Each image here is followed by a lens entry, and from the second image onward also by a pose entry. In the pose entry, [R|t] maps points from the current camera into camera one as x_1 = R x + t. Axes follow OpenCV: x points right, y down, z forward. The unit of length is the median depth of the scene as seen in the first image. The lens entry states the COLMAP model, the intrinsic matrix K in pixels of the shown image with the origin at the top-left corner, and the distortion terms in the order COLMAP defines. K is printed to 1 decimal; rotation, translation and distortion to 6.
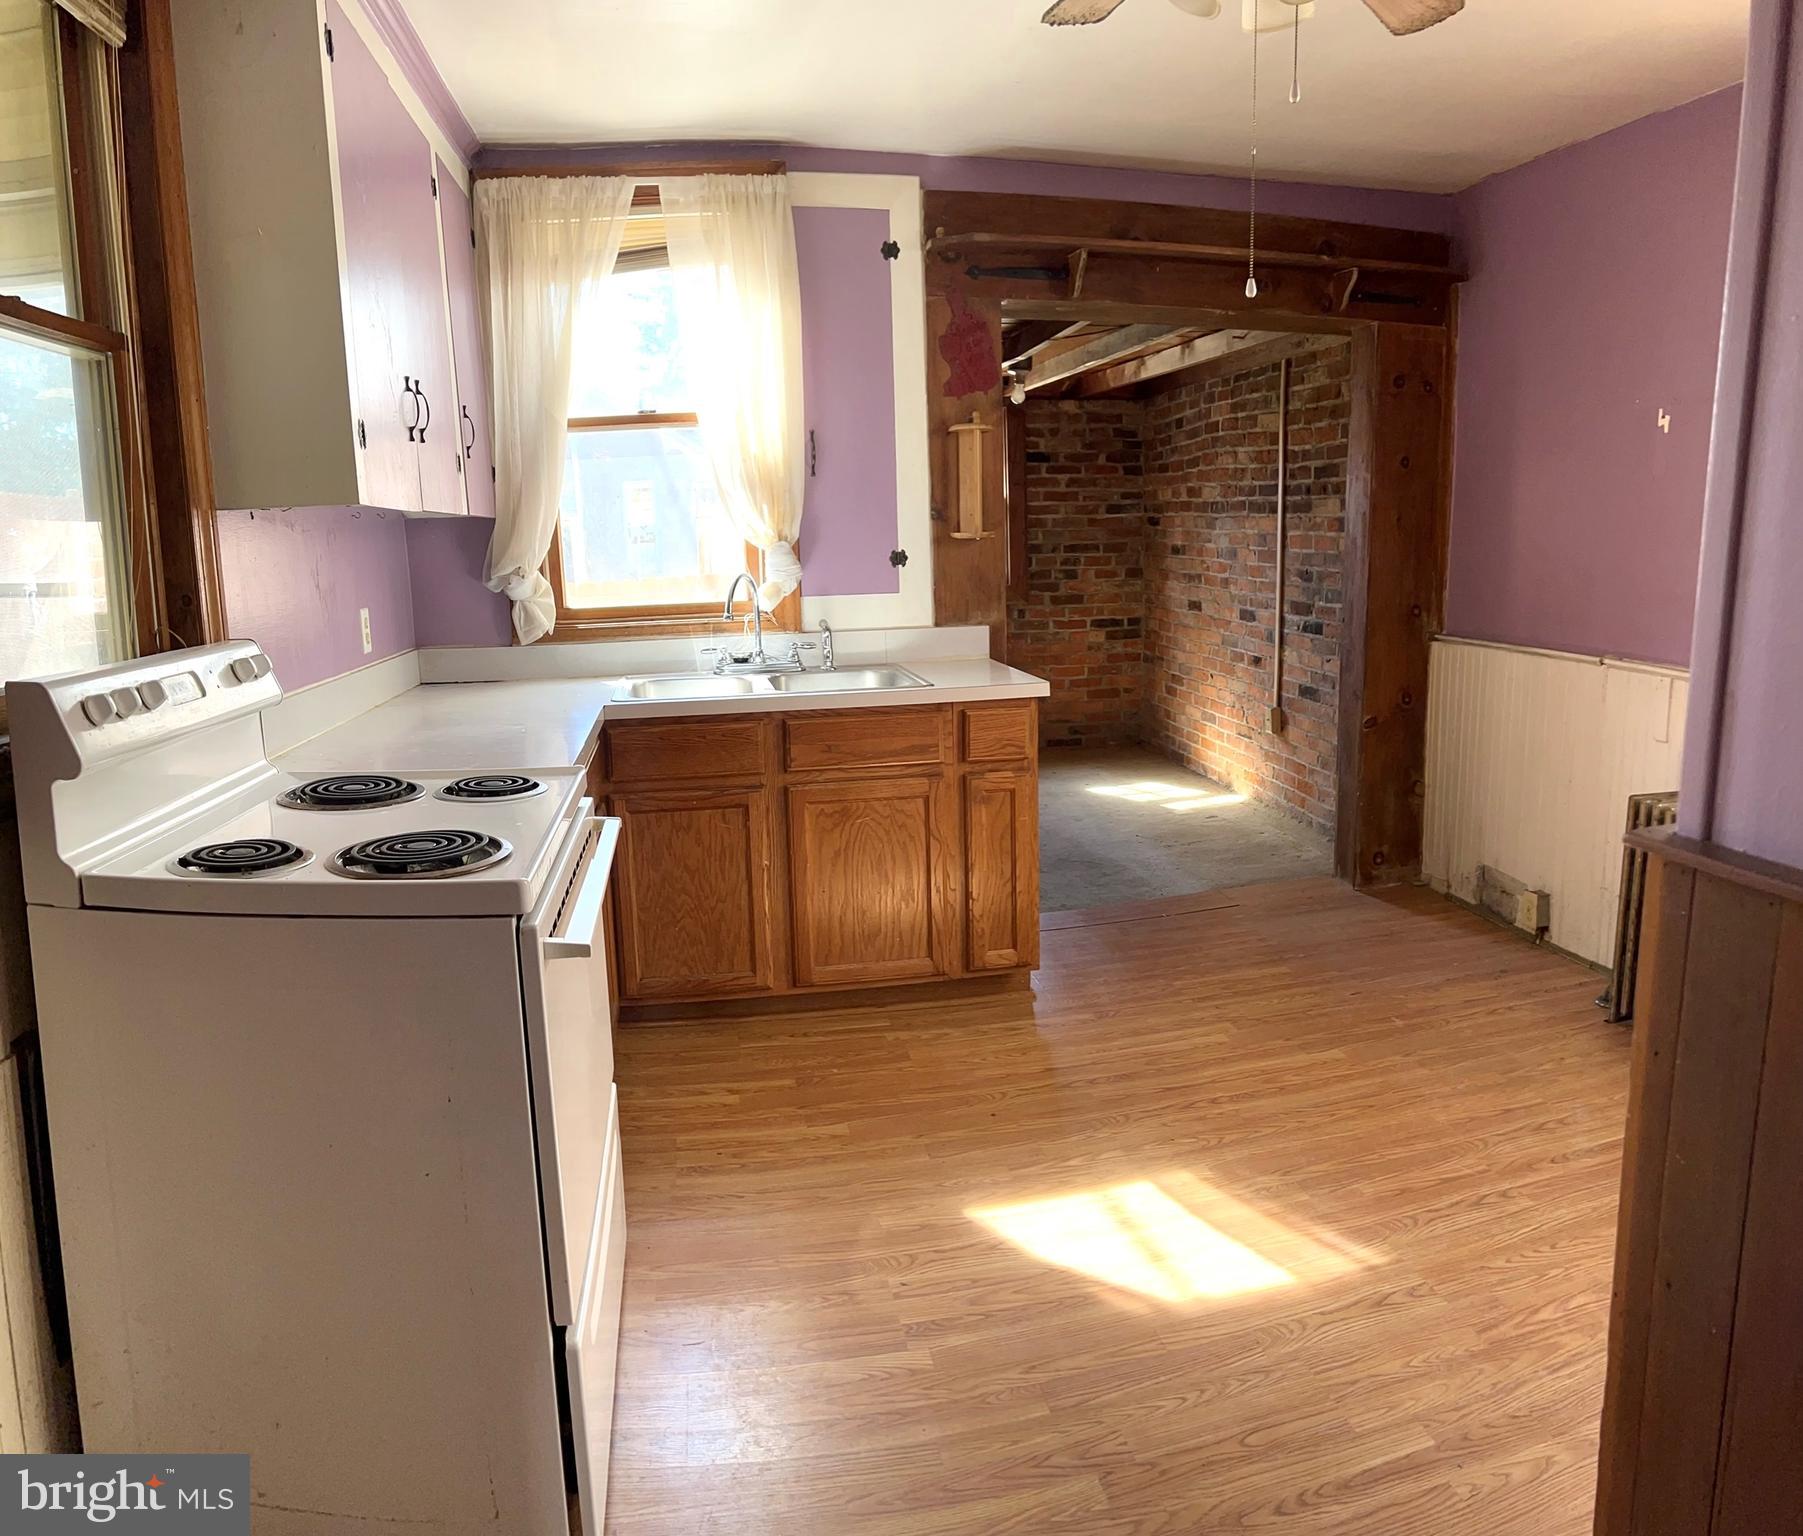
lens RADIAL K [[1392.2, 0, 901.5], [0, 1392.2, 768.0], [0, 0, 1]] dist [0.007797, 0.003813]
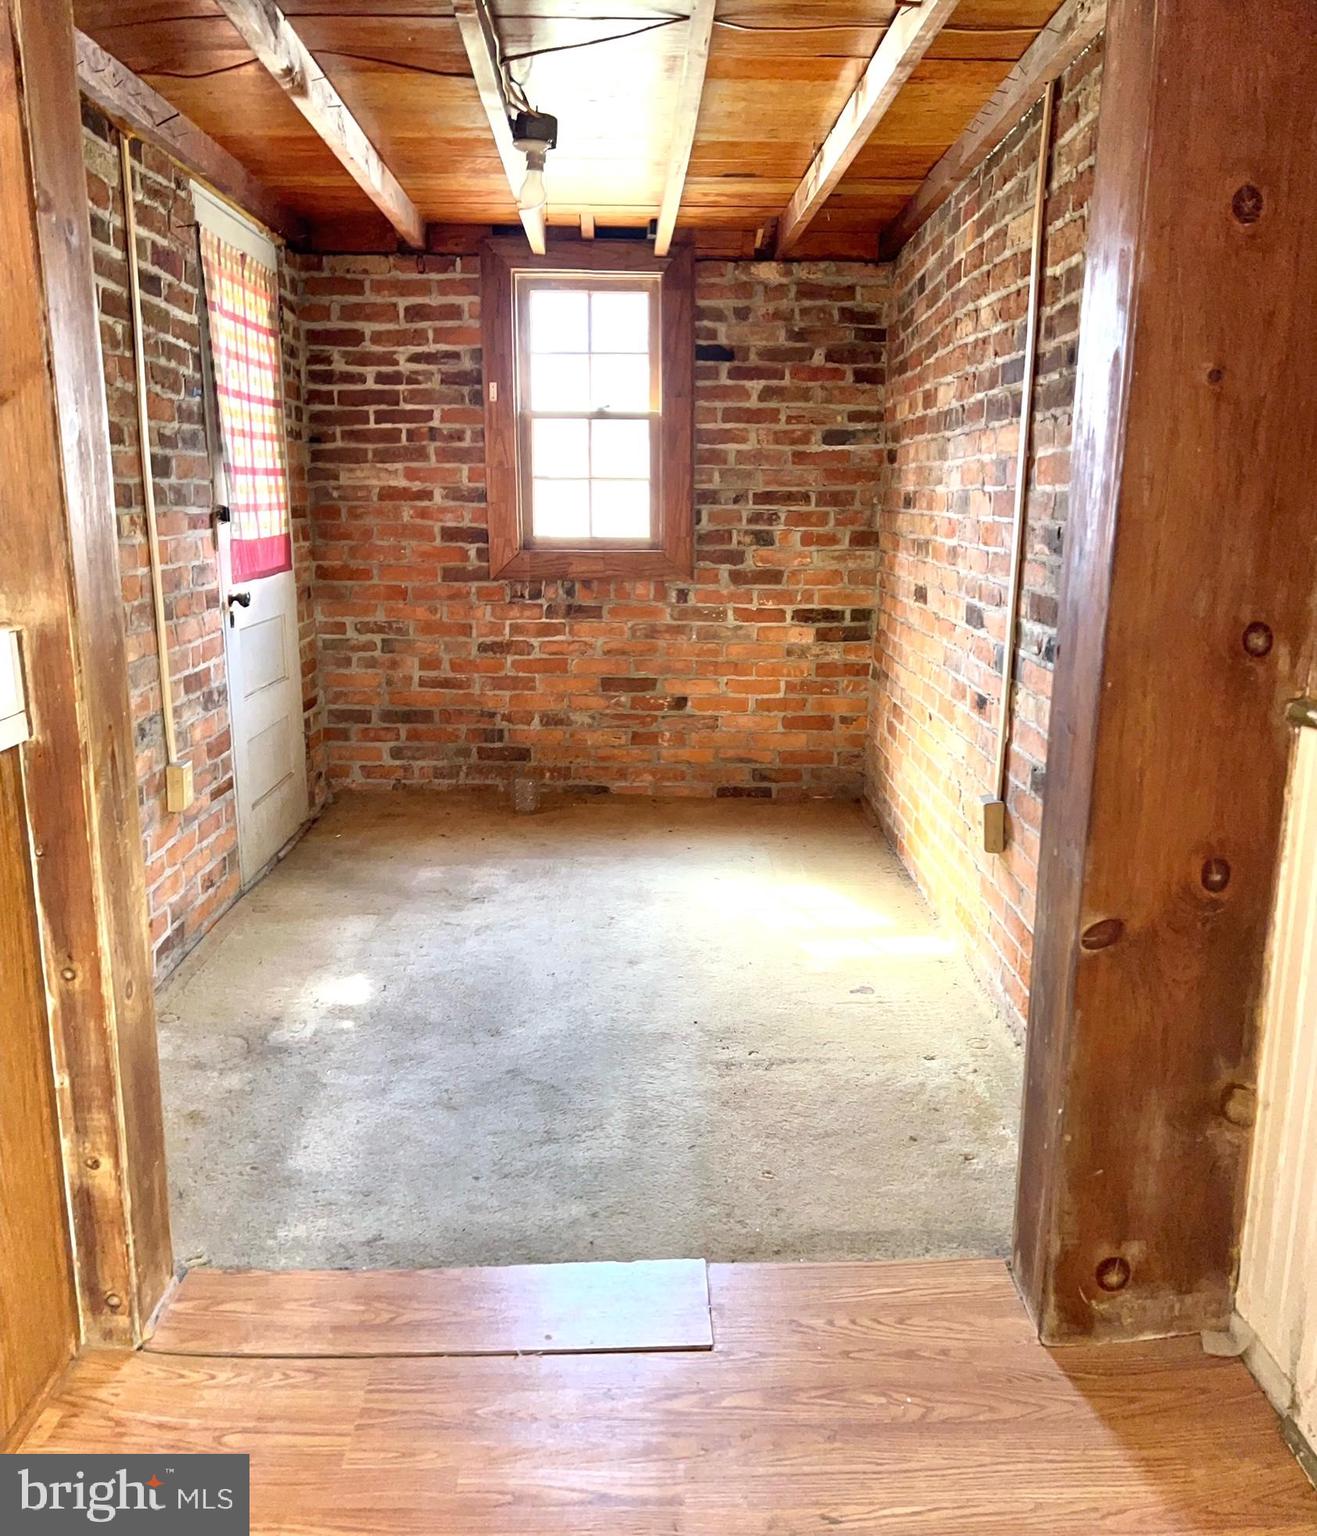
lens RADIAL K [[1186.1, 0, 658.5], [0, 1186.1, 768.0], [0, 0, 1]] dist [0.007797, 0.003813]
pose [[0.981260, 0.063012, -0.182094, 0.183283], [-0.054886, 0.997273, 0.049327, -0.057114], [0.184705, -0.038408, 0.982043, 0.446620]]
